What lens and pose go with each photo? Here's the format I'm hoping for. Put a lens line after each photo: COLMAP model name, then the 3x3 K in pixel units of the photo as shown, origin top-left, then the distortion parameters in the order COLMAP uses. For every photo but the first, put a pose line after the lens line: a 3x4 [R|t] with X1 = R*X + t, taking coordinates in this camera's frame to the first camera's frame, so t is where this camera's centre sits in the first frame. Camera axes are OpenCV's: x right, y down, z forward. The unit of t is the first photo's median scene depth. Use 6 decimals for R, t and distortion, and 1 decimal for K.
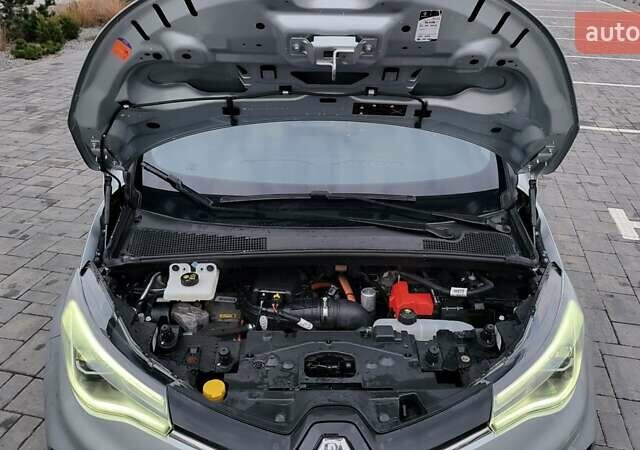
lens RADIAL K [[564.9, 0, 320.0], [0, 564.9, 225.0], [0, 0, 1]] dist [0.012275, 0.006024]
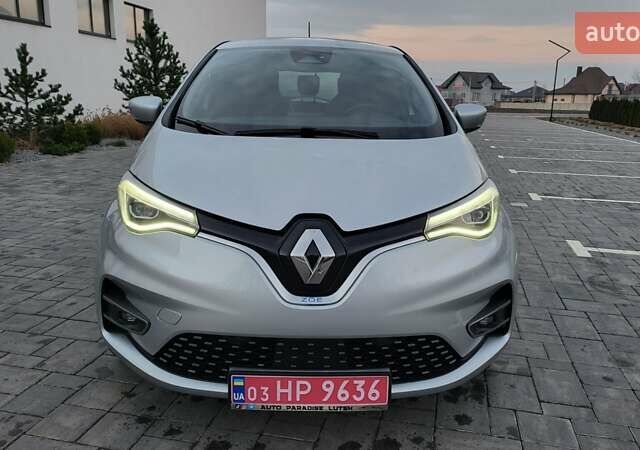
lens RADIAL K [[551.9, 0, 320.0], [0, 551.9, 225.0], [0, 0, 1]] dist [0.053987, -0.009481]
pose [[0.999989, 0.004532, 0.001460, 0.007130], [-0.004112, 0.976614, -0.214963, 0.116597], [-0.002400, 0.214954, 0.976621, -0.064469]]
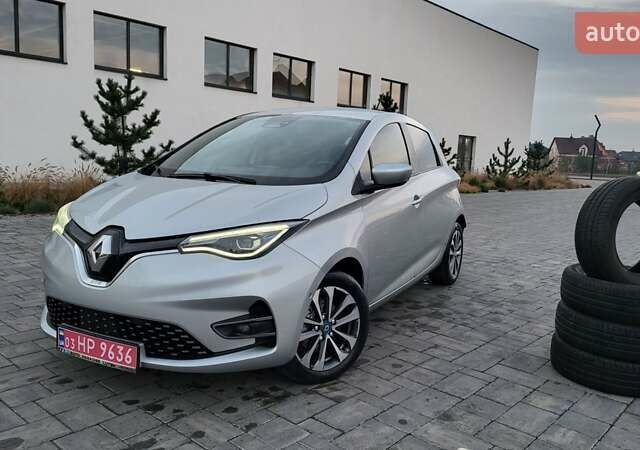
lens RADIAL K [[551.9, 0, 320.0], [0, 551.9, 225.0], [0, 0, 1]] dist [0.053987, -0.009481]
pose [[0.872480, 0.083292, -0.481499, 0.301468], [-0.234492, 0.935863, -0.263011, 0.122529], [0.428711, 0.342379, 0.836052, -0.071394]]
